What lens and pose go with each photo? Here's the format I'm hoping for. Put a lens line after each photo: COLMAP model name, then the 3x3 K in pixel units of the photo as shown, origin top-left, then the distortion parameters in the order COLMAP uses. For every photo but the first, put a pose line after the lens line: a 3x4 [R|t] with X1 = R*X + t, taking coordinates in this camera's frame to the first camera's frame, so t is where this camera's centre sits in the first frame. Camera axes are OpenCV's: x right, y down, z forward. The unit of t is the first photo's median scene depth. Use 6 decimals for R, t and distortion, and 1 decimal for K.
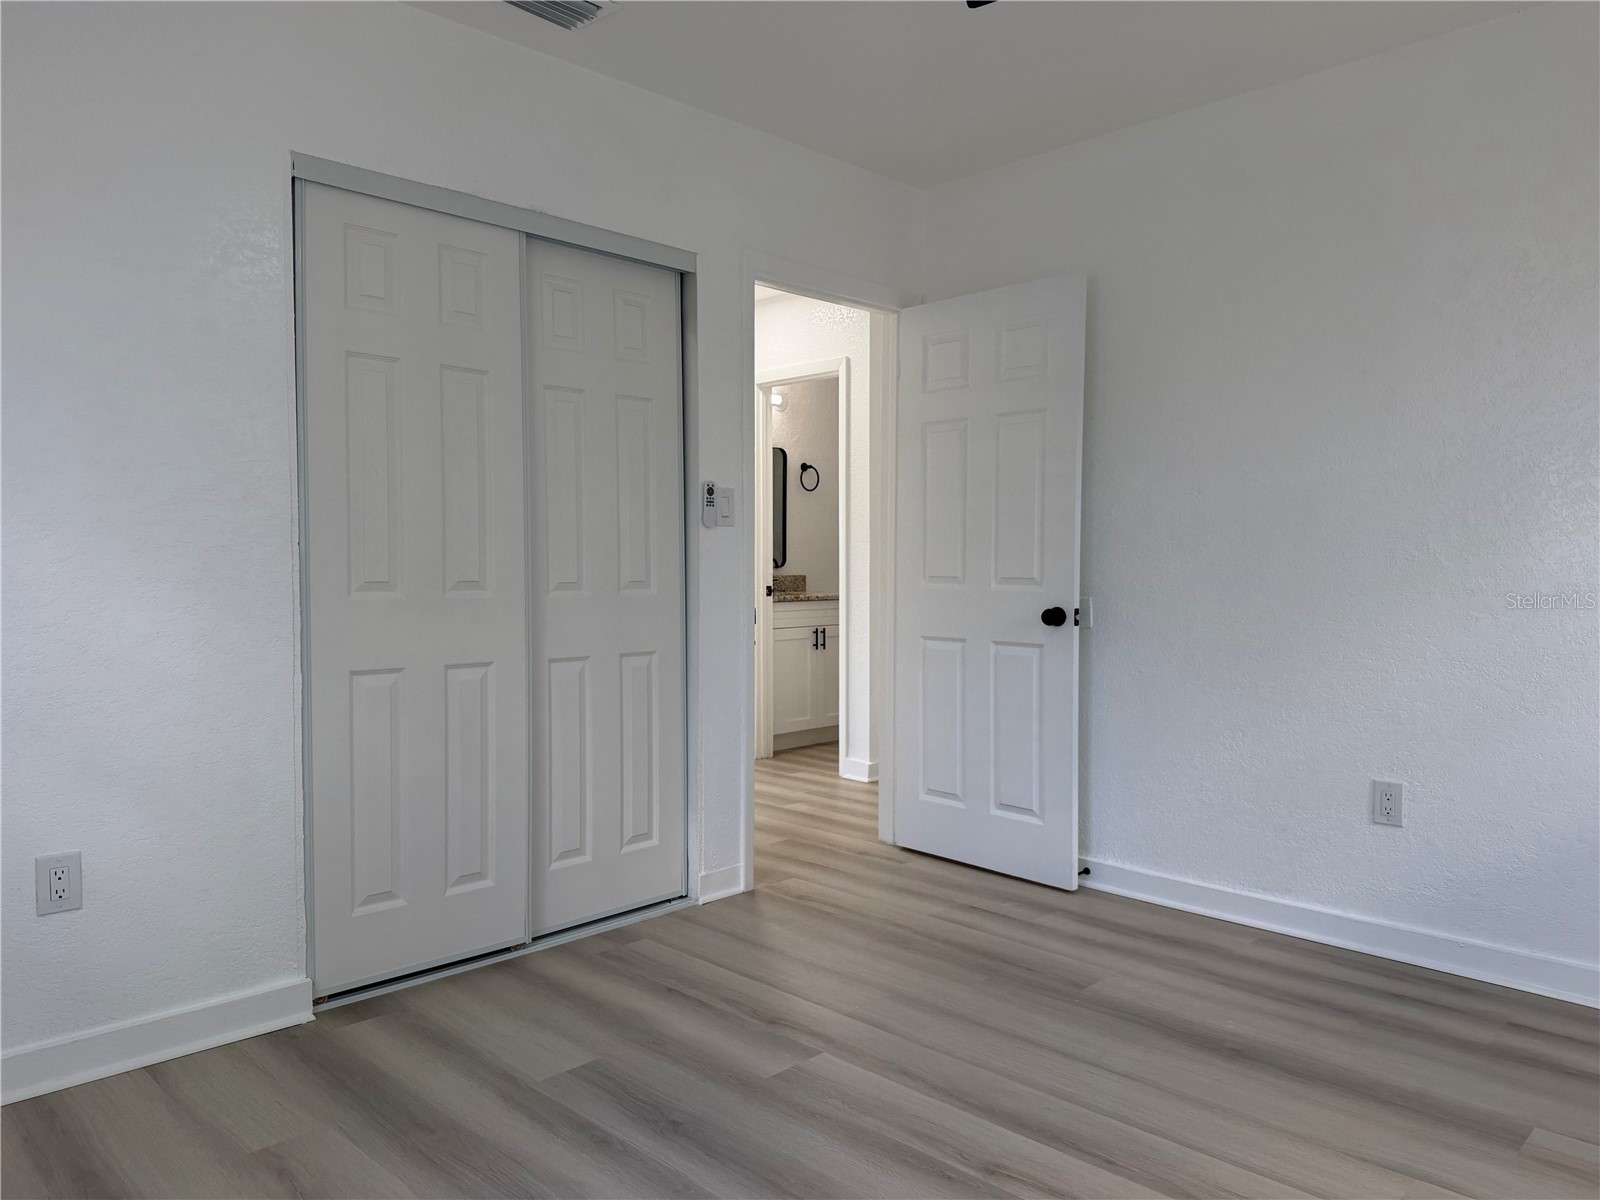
lens RADIAL K [[1119.8, 0, 800.2], [0, 1119.8, 600.3], [0, 0, 1]] dist [0.046133, -0.067134]
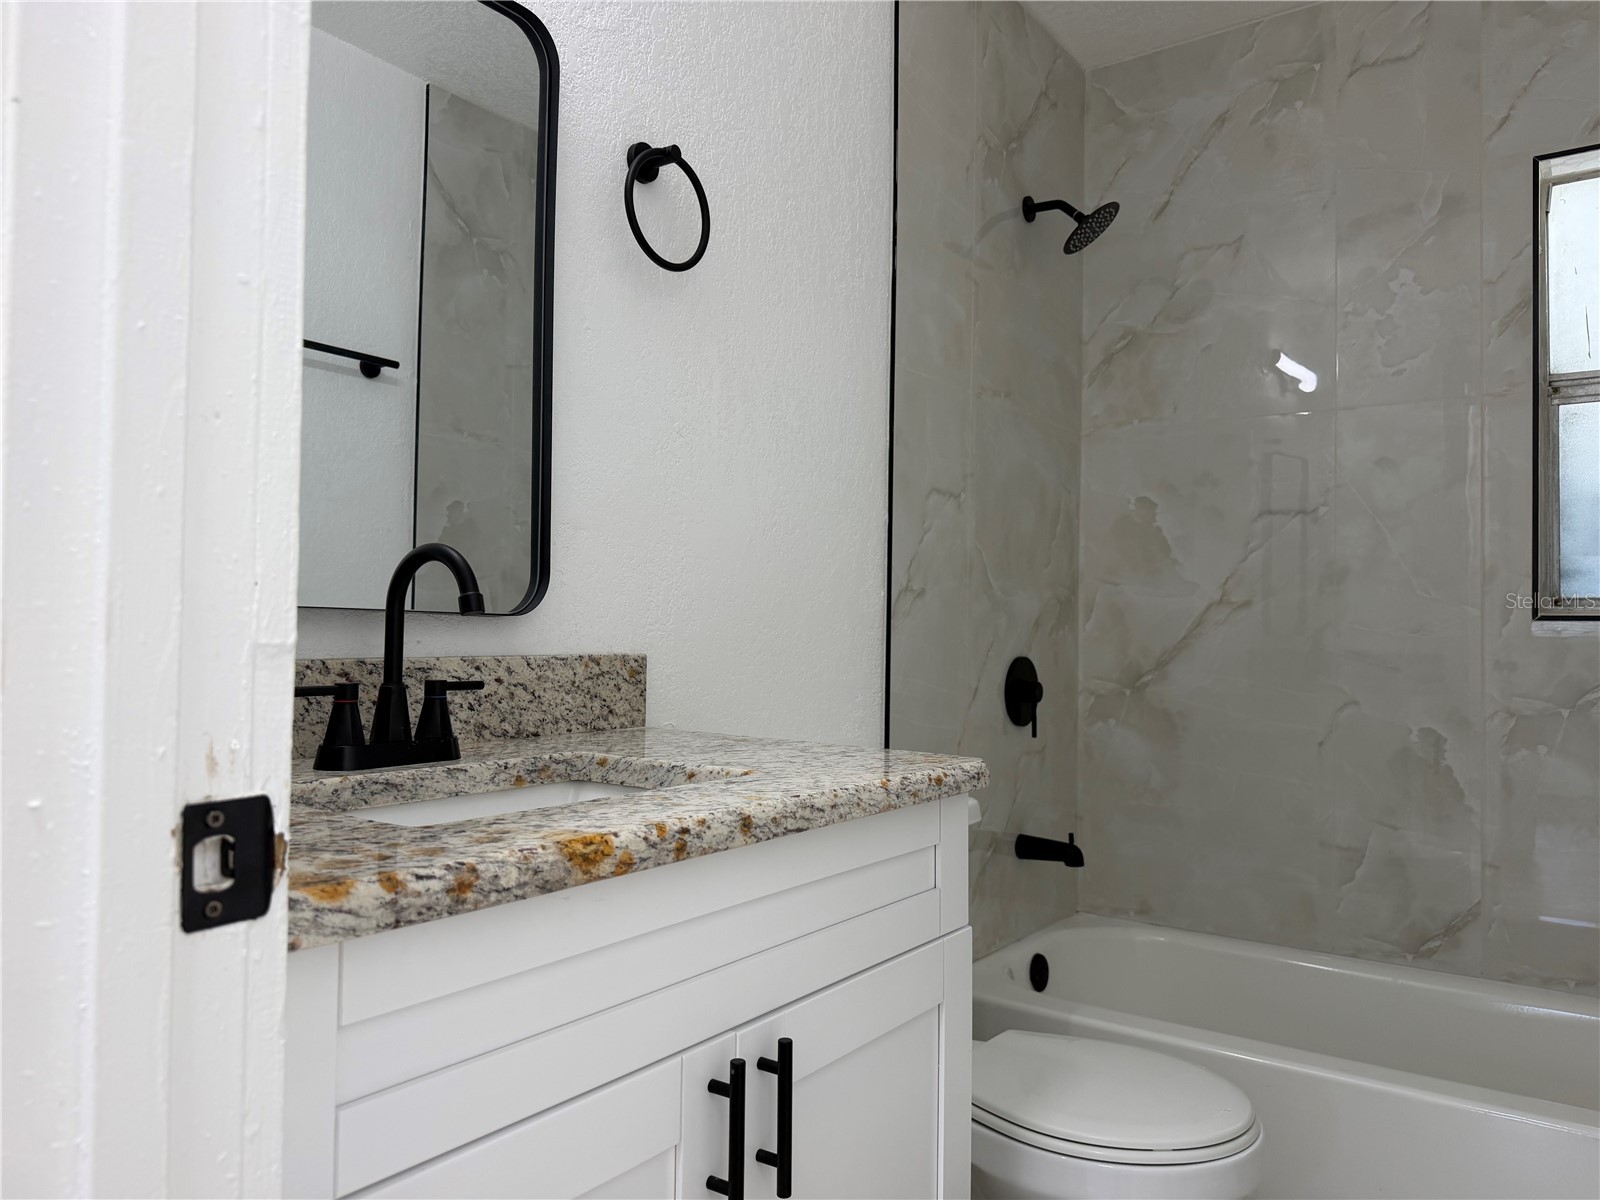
lens RADIAL K [[1119.8, 0, 796.6], [0, 1119.8, 600.0], [0, 0, 1]] dist [0.046133, -0.067134]
pose [[0.987125, 0.015903, 0.159157, -0.000490], [-0.005436, 0.997806, -0.065989, -0.020387], [-0.159857, 0.064274, 0.985045, 0.856129]]
